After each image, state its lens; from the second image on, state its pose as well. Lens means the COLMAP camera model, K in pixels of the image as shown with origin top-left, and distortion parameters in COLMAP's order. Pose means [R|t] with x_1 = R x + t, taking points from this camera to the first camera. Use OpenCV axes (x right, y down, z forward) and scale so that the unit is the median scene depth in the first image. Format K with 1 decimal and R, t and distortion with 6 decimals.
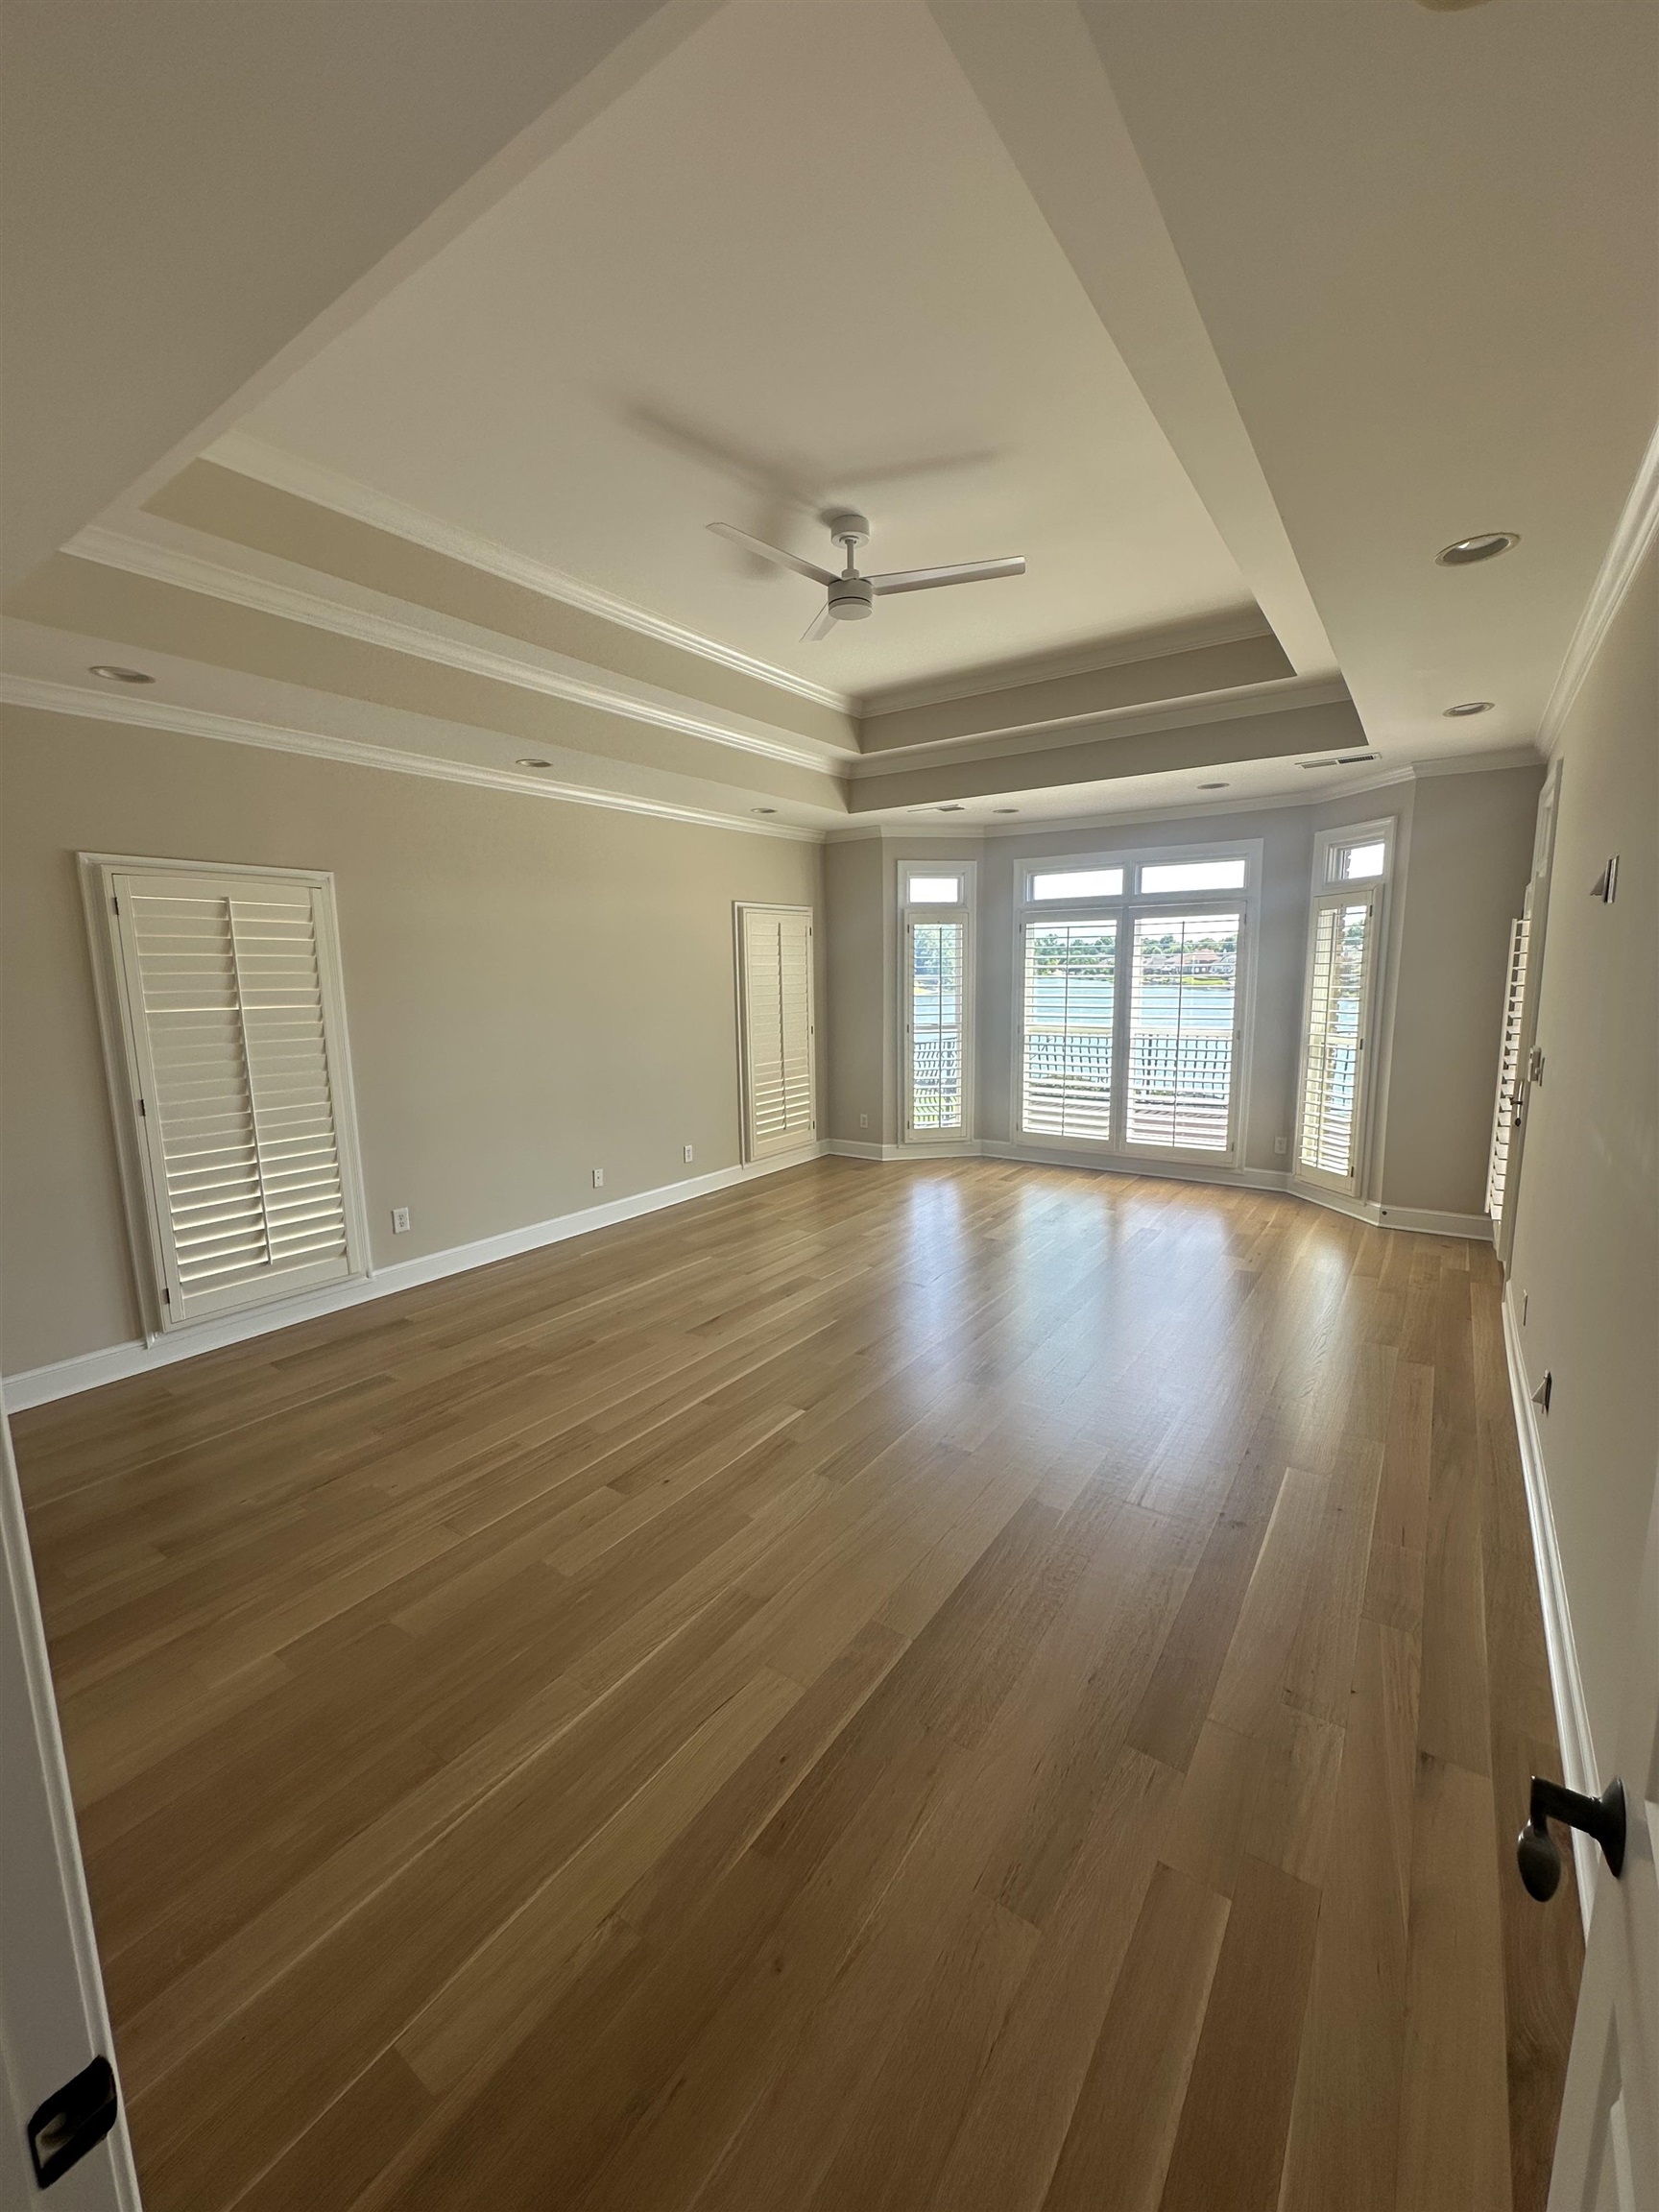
lens RADIAL K [[885.4, 0, 828.1], [0, 885.4, 1106.6], [0, 0, 1]] dist [0.000039, 0.000007]
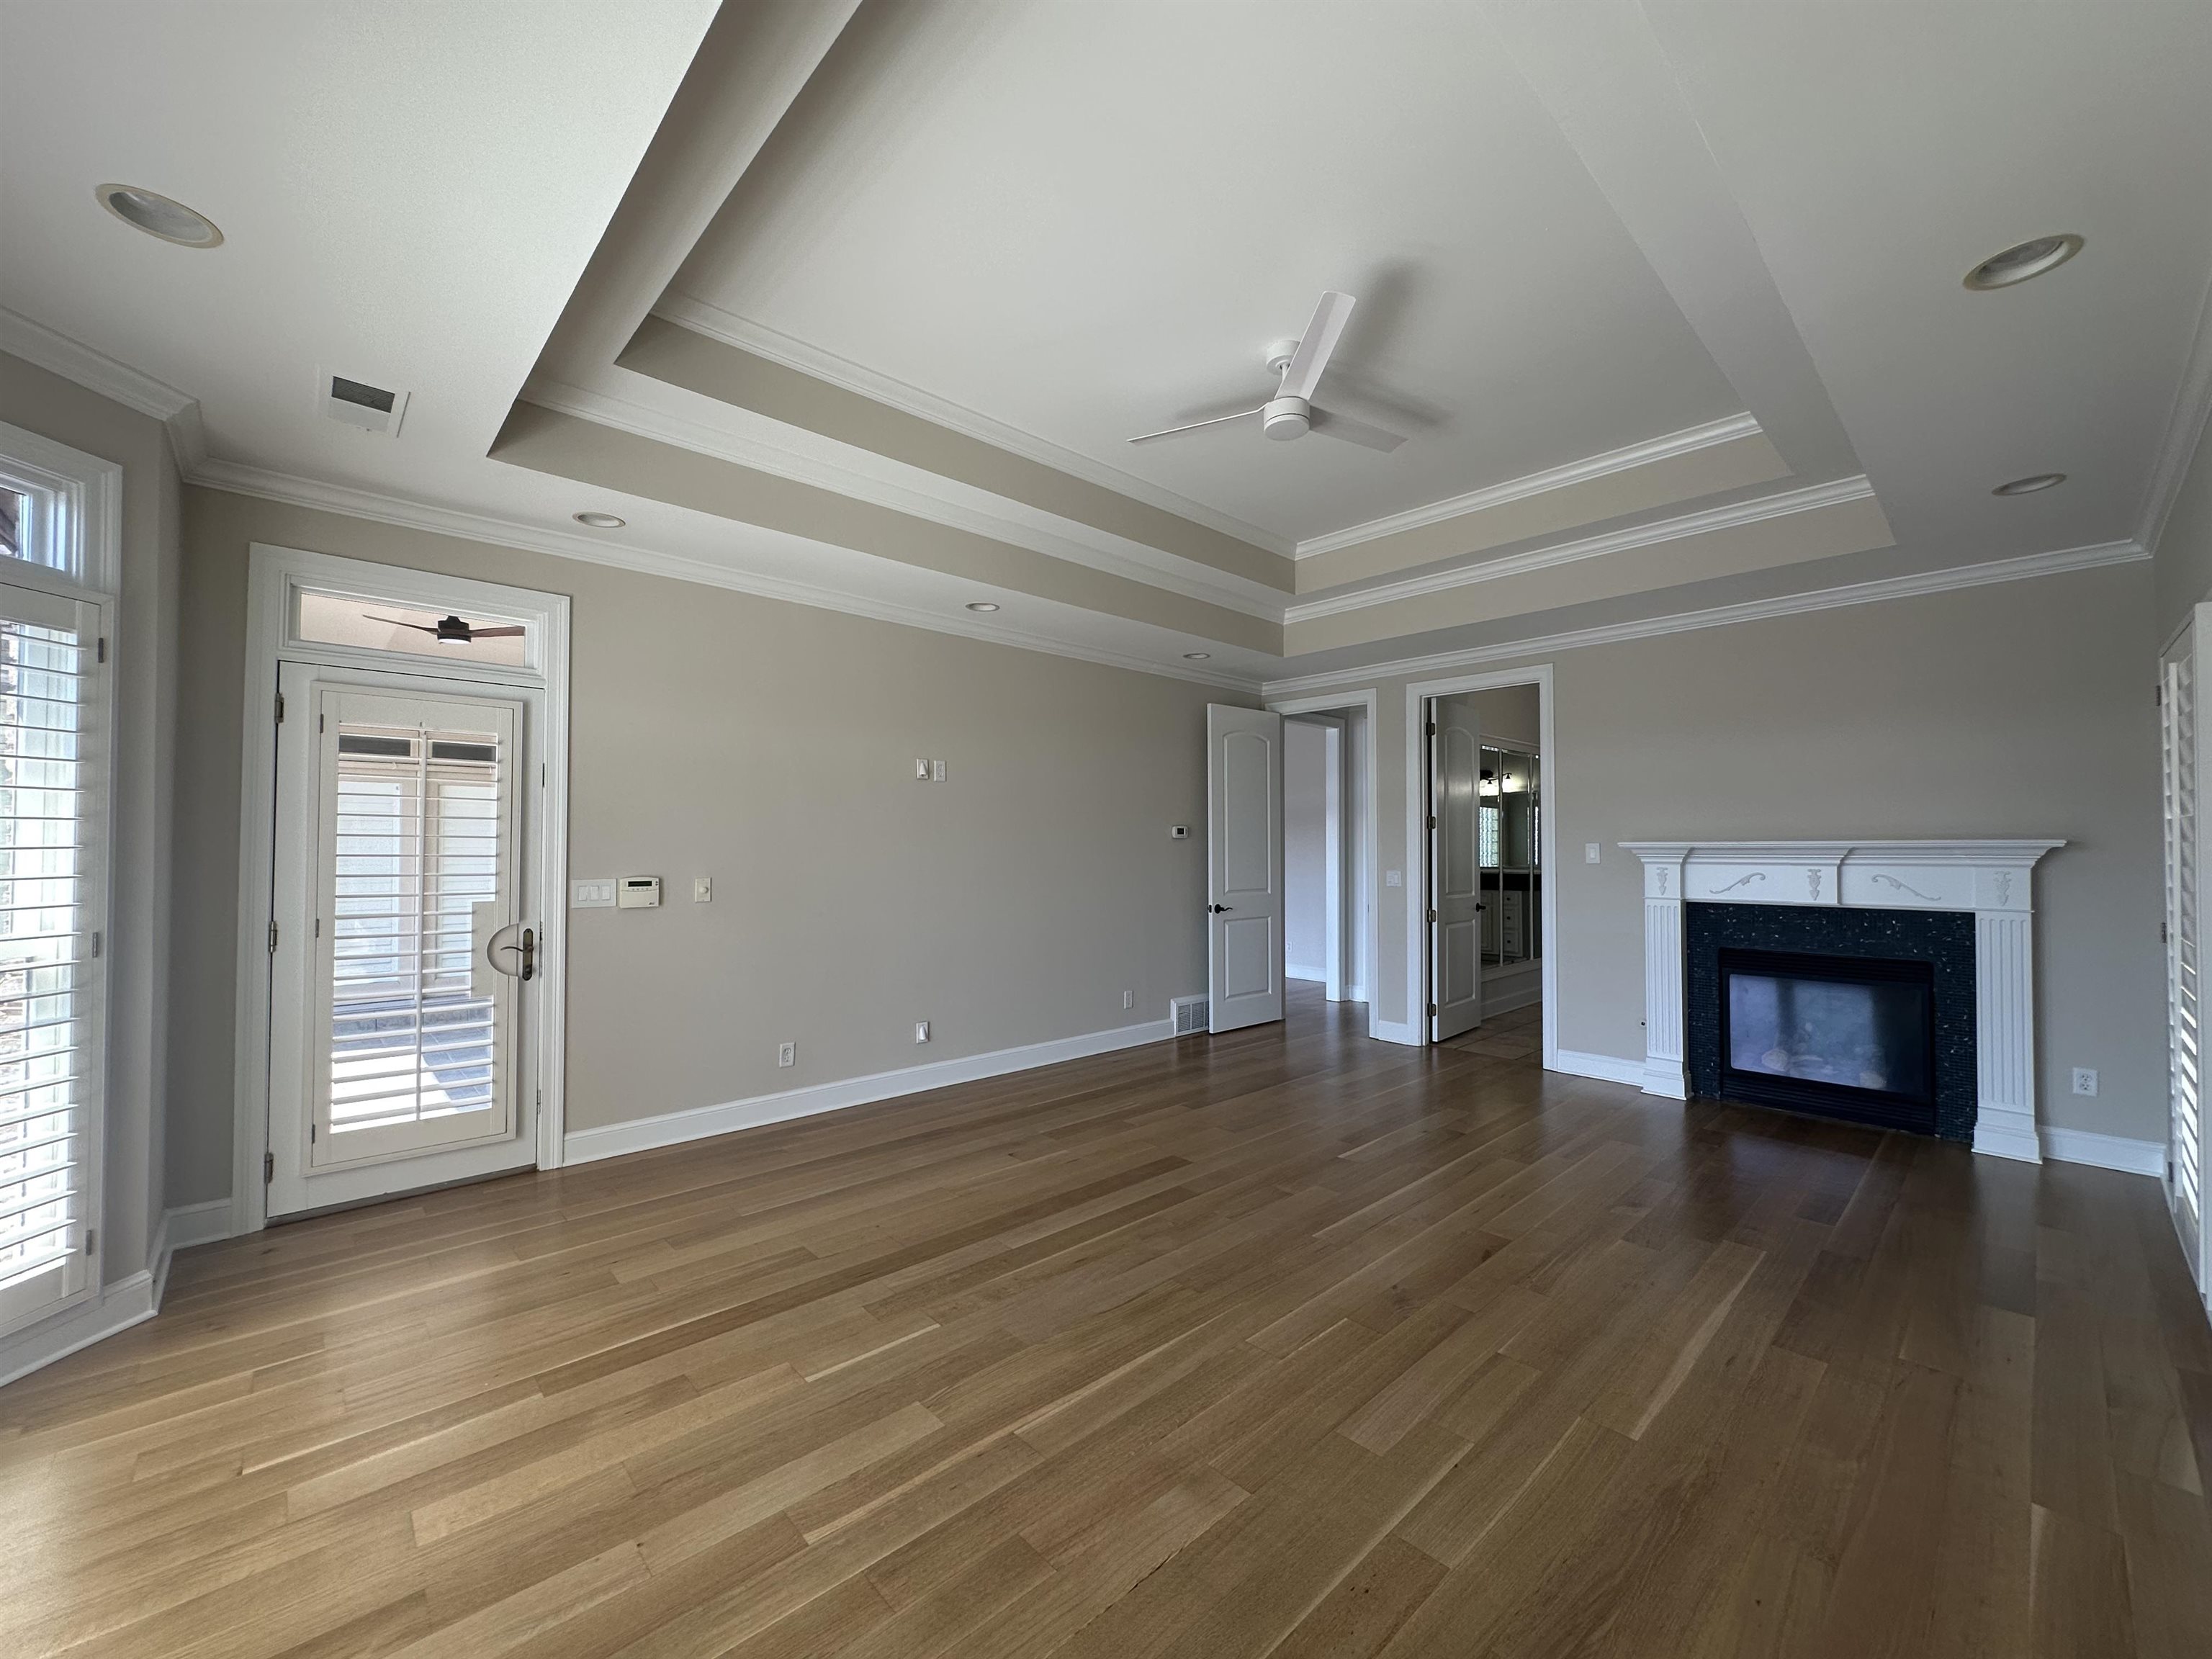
lens RADIAL K [[885.4, 0, 1106.9], [0, 885.4, 830.6], [0, 0, 1]] dist [0.000039, 0.000007]
pose [[-0.977790, 0.016139, 0.208963, 0.019462], [0.044770, 0.990102, 0.133021, -0.219265], [-0.204748, 0.139422, -0.968834, 1.767510]]
